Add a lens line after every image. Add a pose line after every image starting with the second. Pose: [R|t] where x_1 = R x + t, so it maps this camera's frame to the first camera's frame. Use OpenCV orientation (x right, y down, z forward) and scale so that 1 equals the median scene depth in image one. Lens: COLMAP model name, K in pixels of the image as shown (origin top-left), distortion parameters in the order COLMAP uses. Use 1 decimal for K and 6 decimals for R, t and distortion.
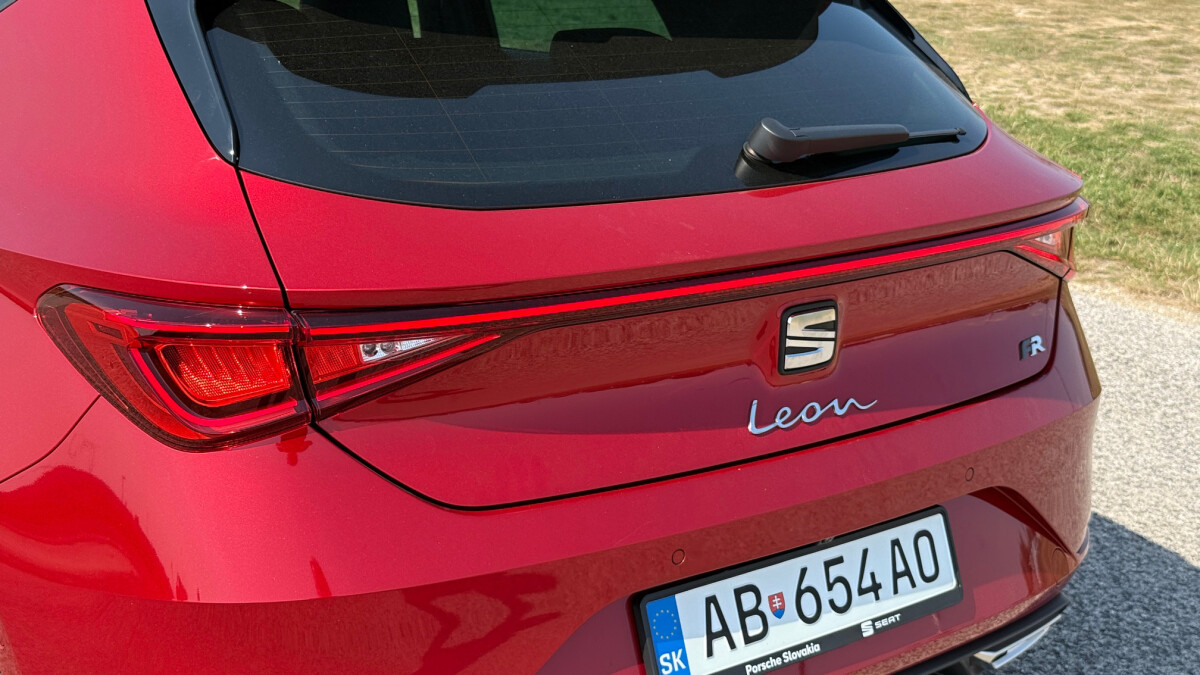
lens RADIAL K [[1700.0, 0, 600.0], [0, 1700.0, 337.5], [0, 0, 1]] dist [0.133771, -0.002915]
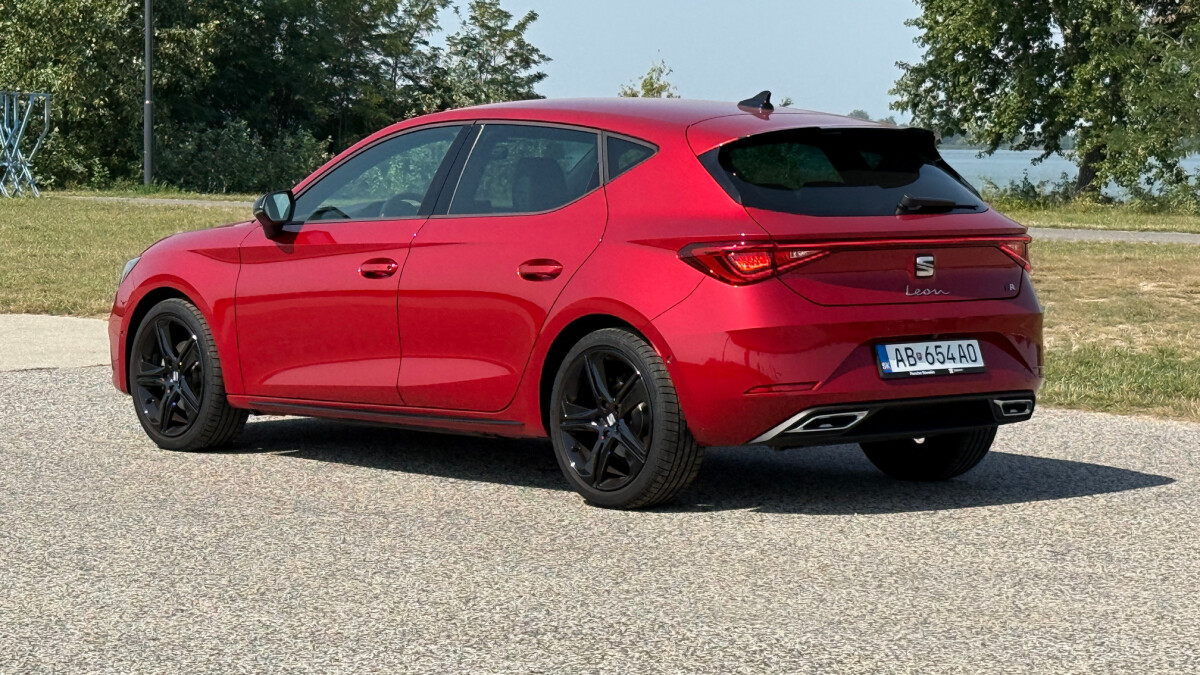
lens RADIAL K [[3336.1, 0, 600.0], [0, 3336.1, 337.5], [0, 0, 1]] dist [-0.055792, 0.146827]
pose [[0.998525, -0.032324, 0.043617, -0.663234], [0.040466, 0.978740, -0.201073, 1.207971], [-0.036190, 0.202541, 0.978605, -4.391014]]
